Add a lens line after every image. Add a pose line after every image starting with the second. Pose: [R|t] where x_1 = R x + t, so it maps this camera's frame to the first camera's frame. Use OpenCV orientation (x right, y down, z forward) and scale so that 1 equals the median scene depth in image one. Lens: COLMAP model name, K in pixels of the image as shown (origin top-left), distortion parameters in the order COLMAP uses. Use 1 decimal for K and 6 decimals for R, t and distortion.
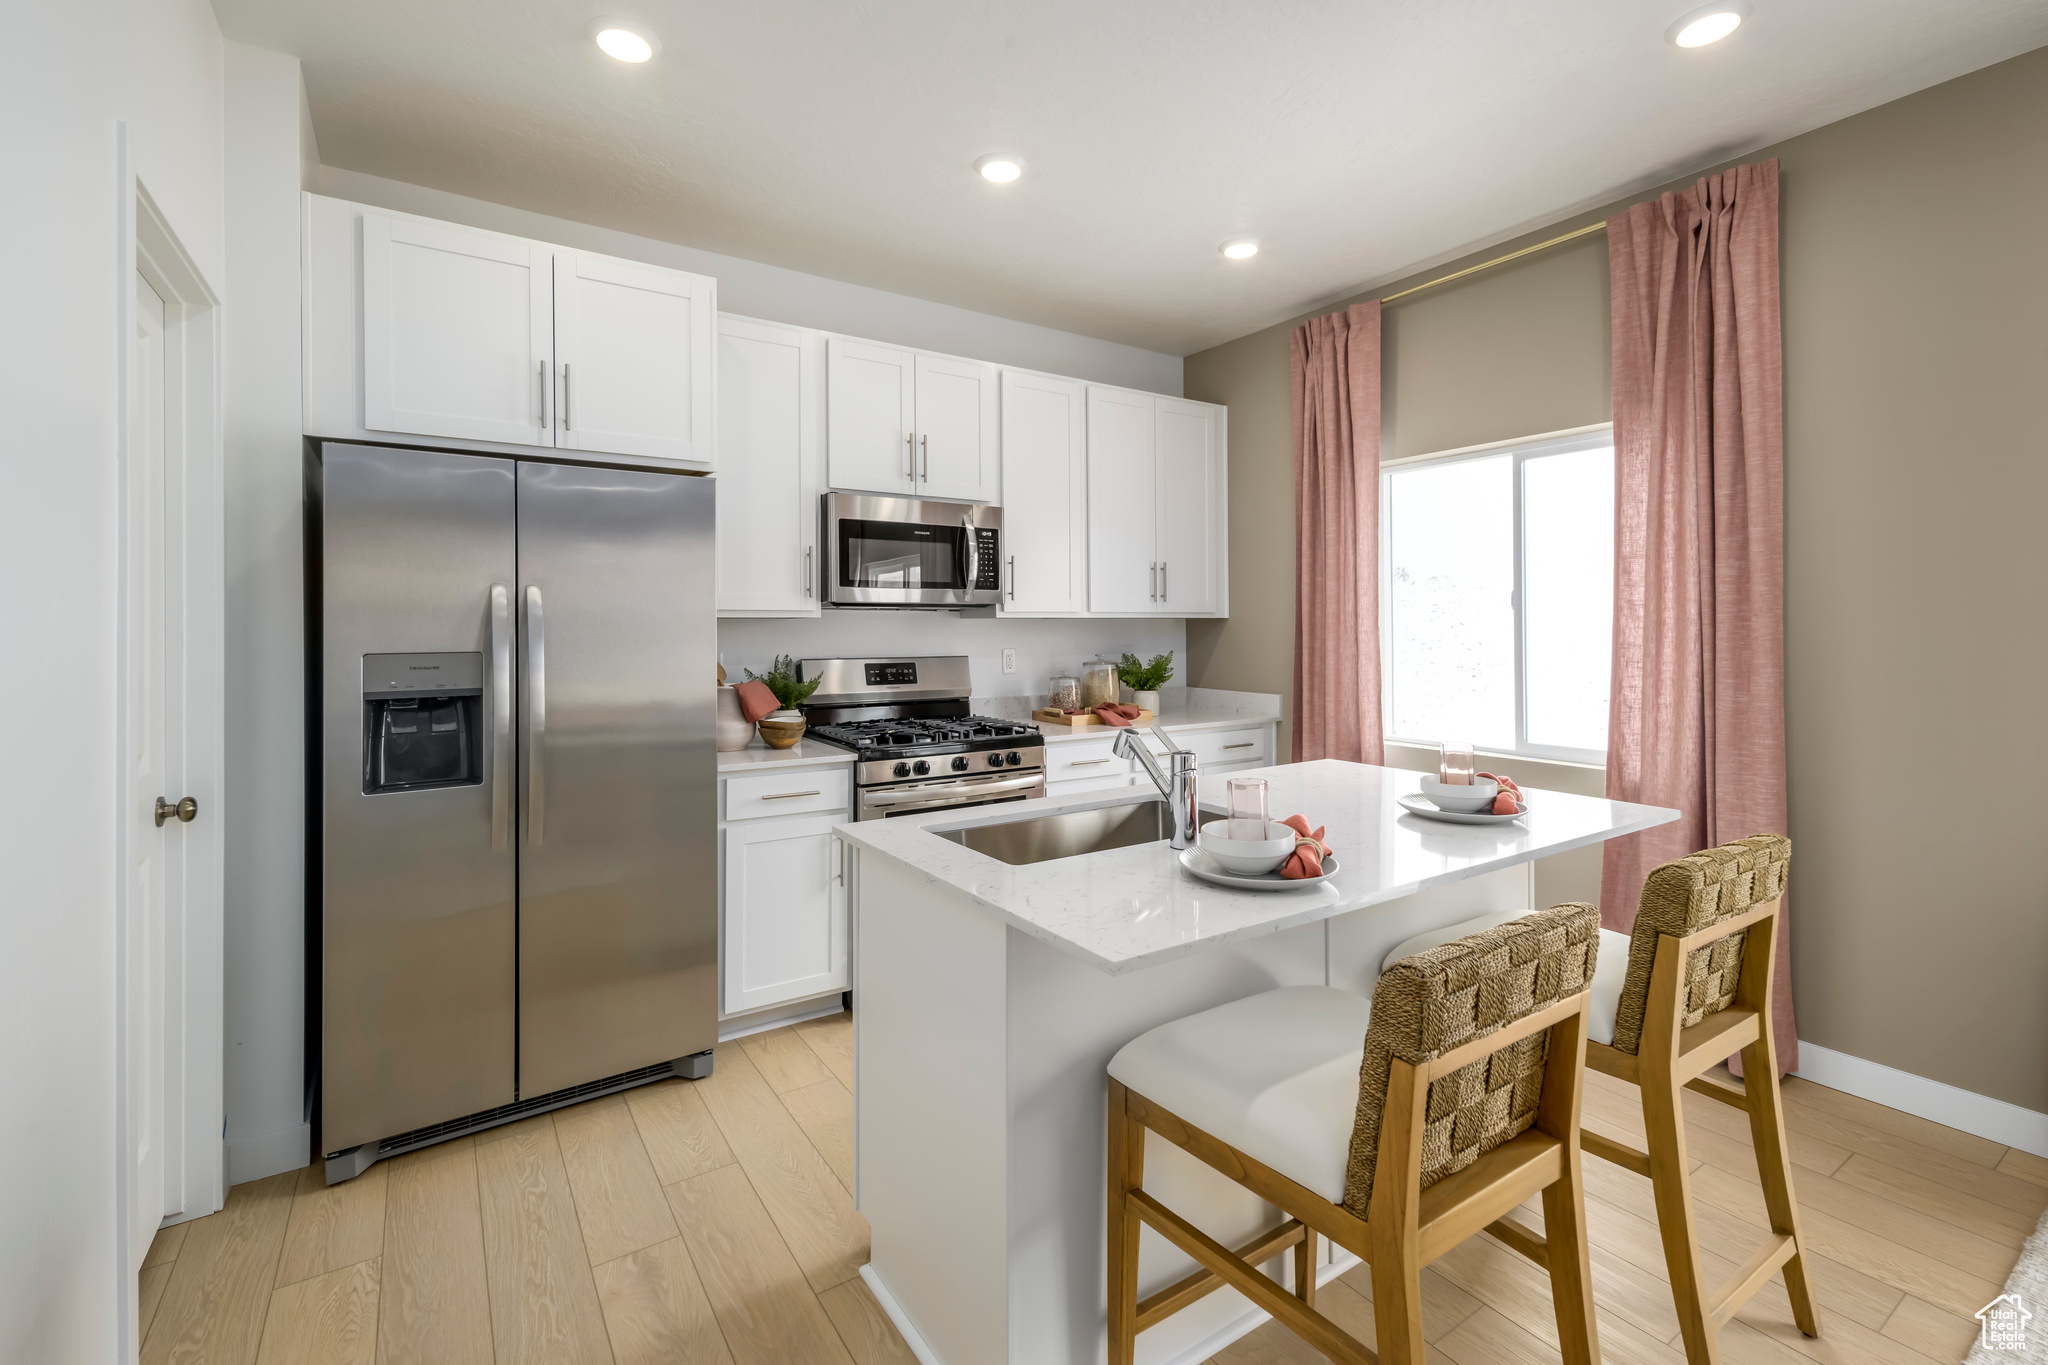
lens RADIAL K [[891.4, 0, 1025.8], [0, 891.4, 615.5], [0, 0, 1]] dist [0.010006, -0.001156]
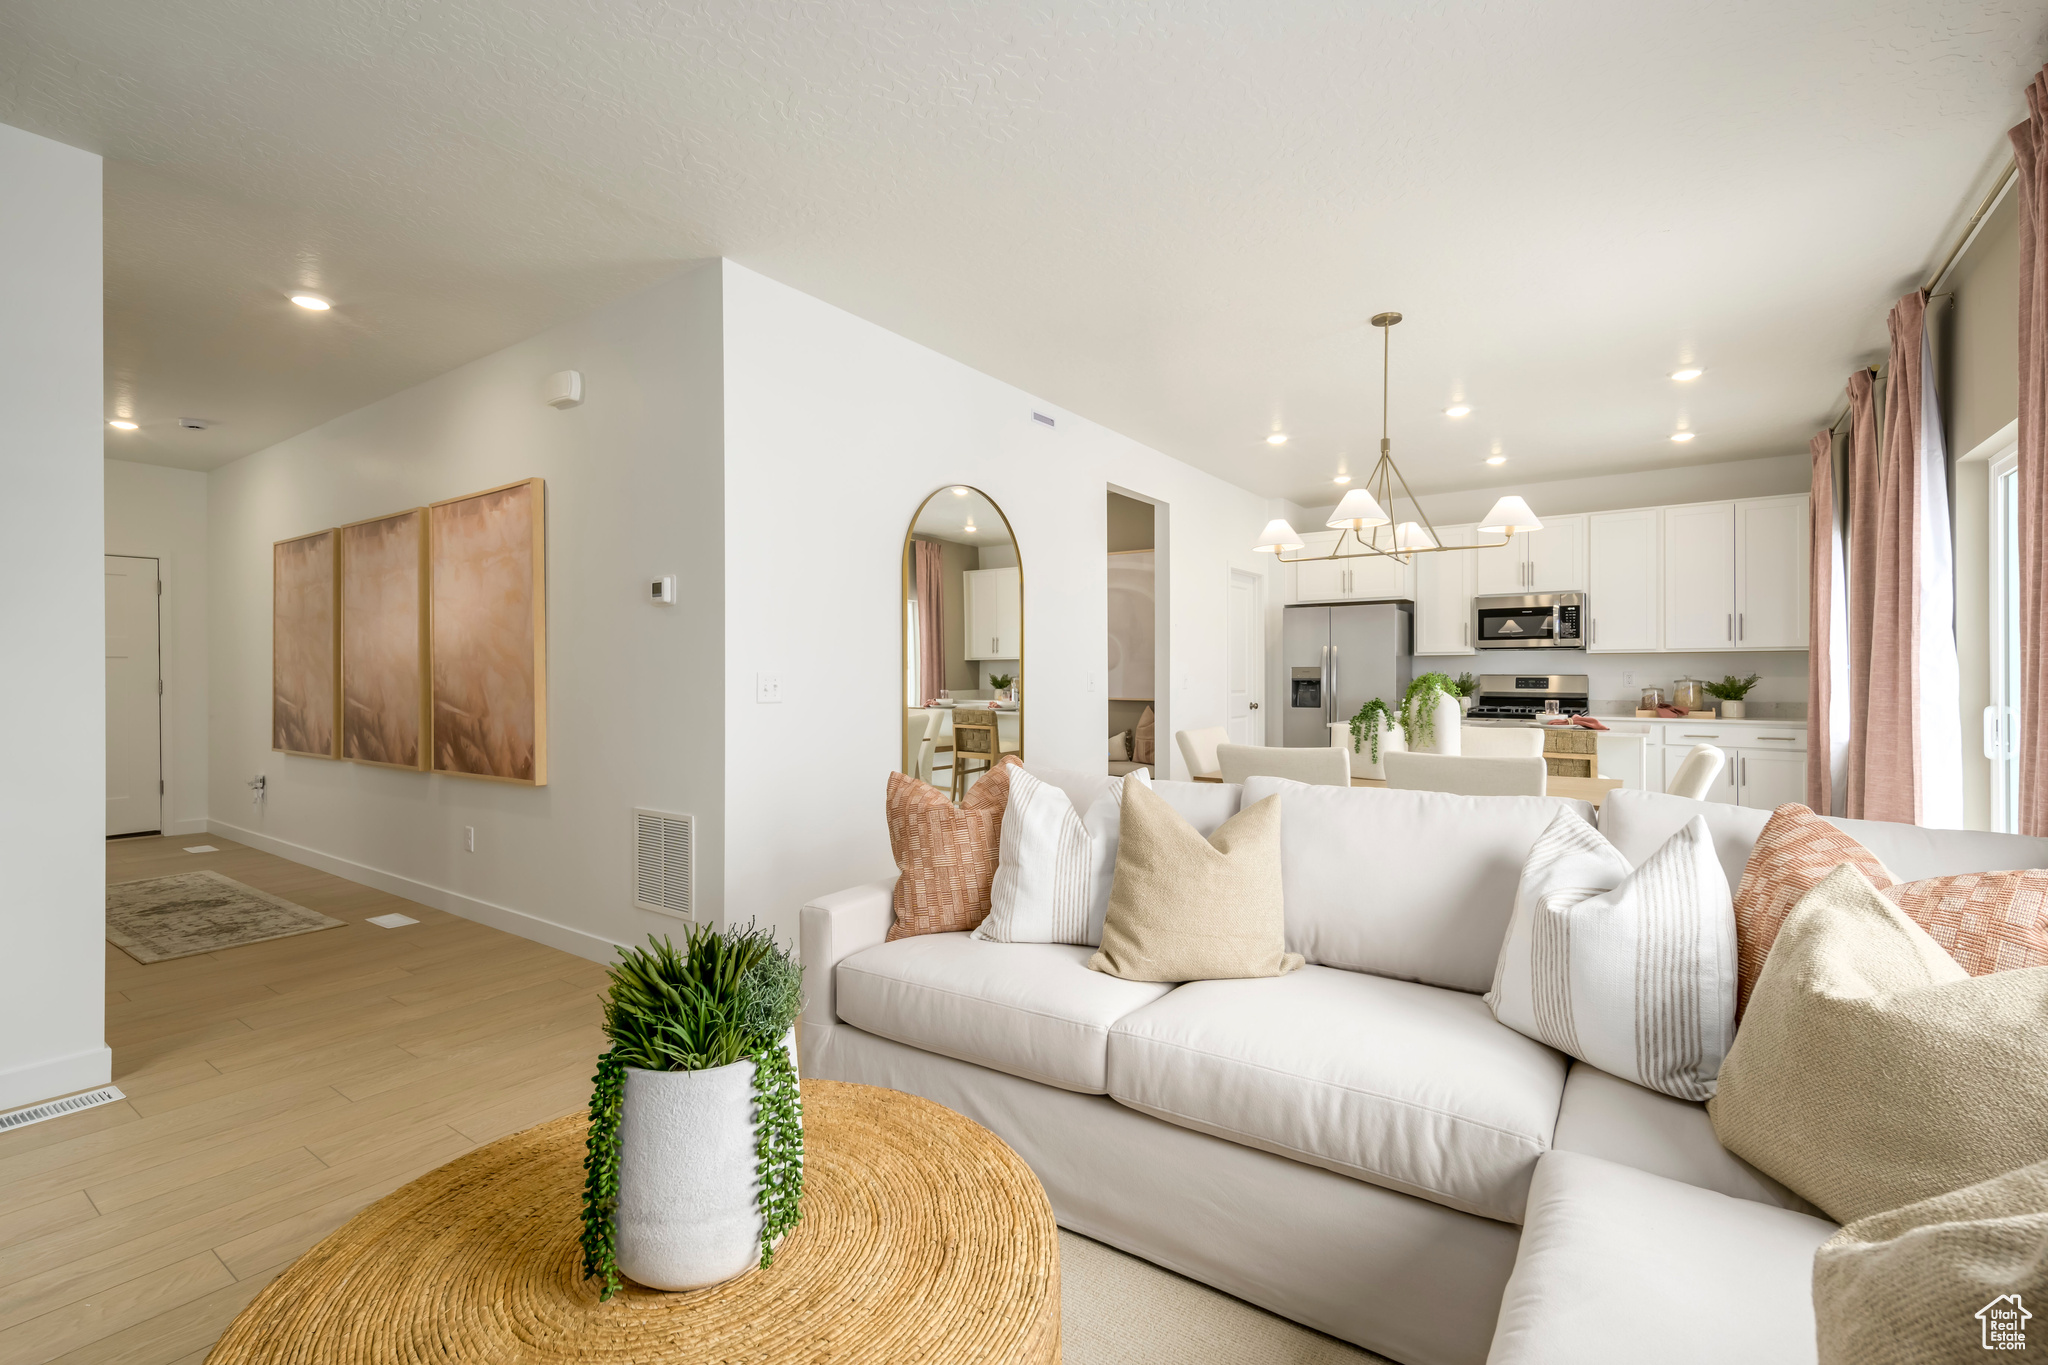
lens RADIAL K [[891.4, 0, 1029.3], [0, 891.4, 677.0], [0, 0, 1]] dist [0.010006, -0.001156]
pose [[0.354545, 0.008626, -0.934999, 1.365378], [0.013919, 0.999798, 0.014502, 0.009361], [0.934935, -0.018156, 0.354354, -0.760355]]
